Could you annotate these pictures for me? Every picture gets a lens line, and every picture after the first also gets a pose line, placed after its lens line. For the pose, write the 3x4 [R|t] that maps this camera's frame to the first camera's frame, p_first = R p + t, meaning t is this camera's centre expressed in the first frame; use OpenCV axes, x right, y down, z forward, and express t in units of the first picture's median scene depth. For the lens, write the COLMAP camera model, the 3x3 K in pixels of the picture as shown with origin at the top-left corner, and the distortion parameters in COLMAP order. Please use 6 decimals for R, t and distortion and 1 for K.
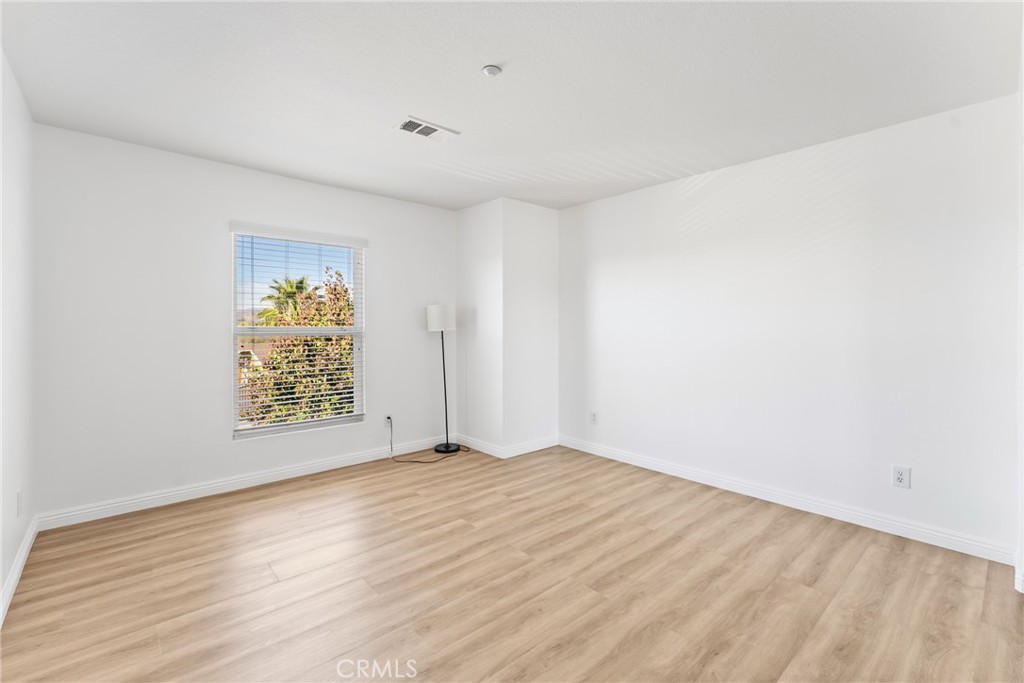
lens RADIAL K [[444.1, 0, 513.0], [0, 444.1, 344.4], [0, 0, 1]] dist [-0.009791, -0.000346]
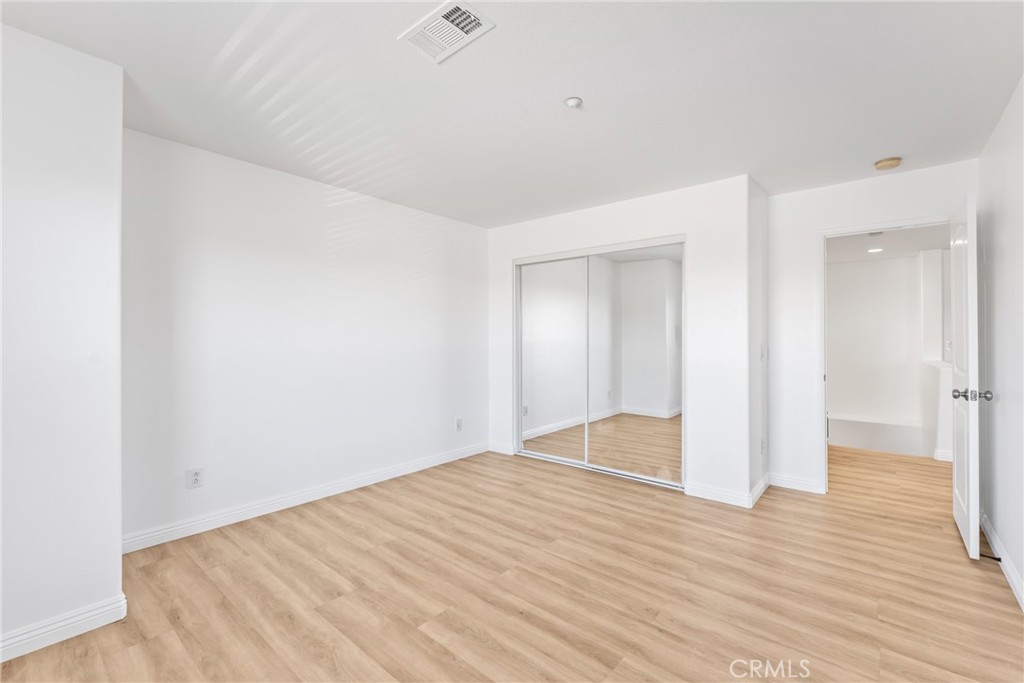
lens RADIAL K [[444.1, 0, 513.5], [0, 444.1, 336.0], [0, 0, 1]] dist [-0.009791, -0.000346]
pose [[-0.135883, -0.000810, 0.990725, -0.765279], [0.045607, 0.998934, 0.007072, -0.038479], [-0.989675, 0.046145, -0.135702, 0.897913]]
